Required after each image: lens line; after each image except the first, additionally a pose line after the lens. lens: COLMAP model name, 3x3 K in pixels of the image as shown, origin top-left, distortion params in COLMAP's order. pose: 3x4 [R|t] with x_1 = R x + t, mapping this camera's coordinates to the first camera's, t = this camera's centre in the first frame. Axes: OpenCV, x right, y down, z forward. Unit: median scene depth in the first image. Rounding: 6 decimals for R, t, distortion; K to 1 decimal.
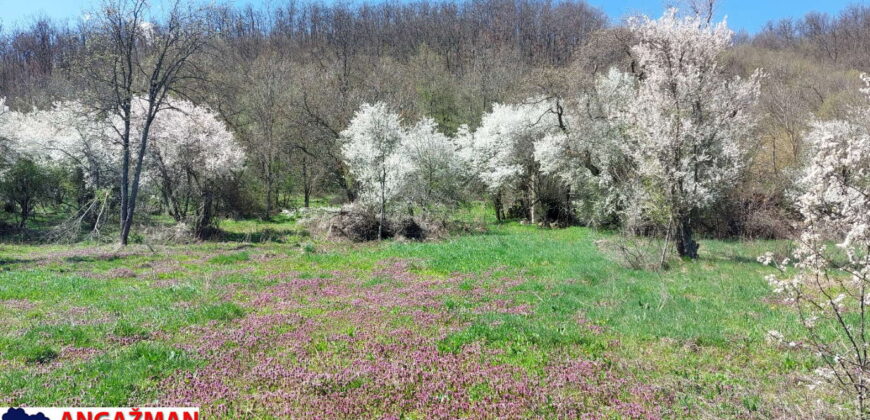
lens RADIAL K [[650.8, 0, 436.8], [0, 650.8, 200.6], [0, 0, 1]] dist [0.138719, -0.145476]
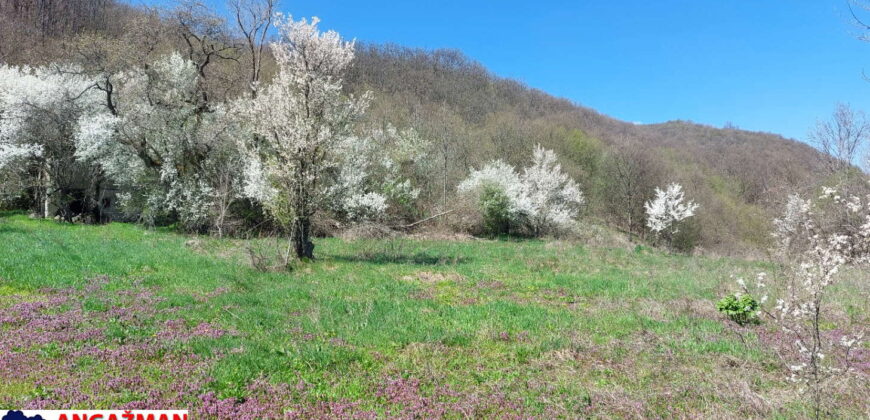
lens RADIAL K [[650.8, 0, 436.8], [0, 650.8, 200.6], [0, 0, 1]] dist [0.138719, -0.145476]
pose [[0.701659, 0.038755, 0.711458, -0.128662], [-0.048864, 0.998786, -0.006216, -0.005236], [-0.710835, -0.030403, 0.702701, 0.072424]]
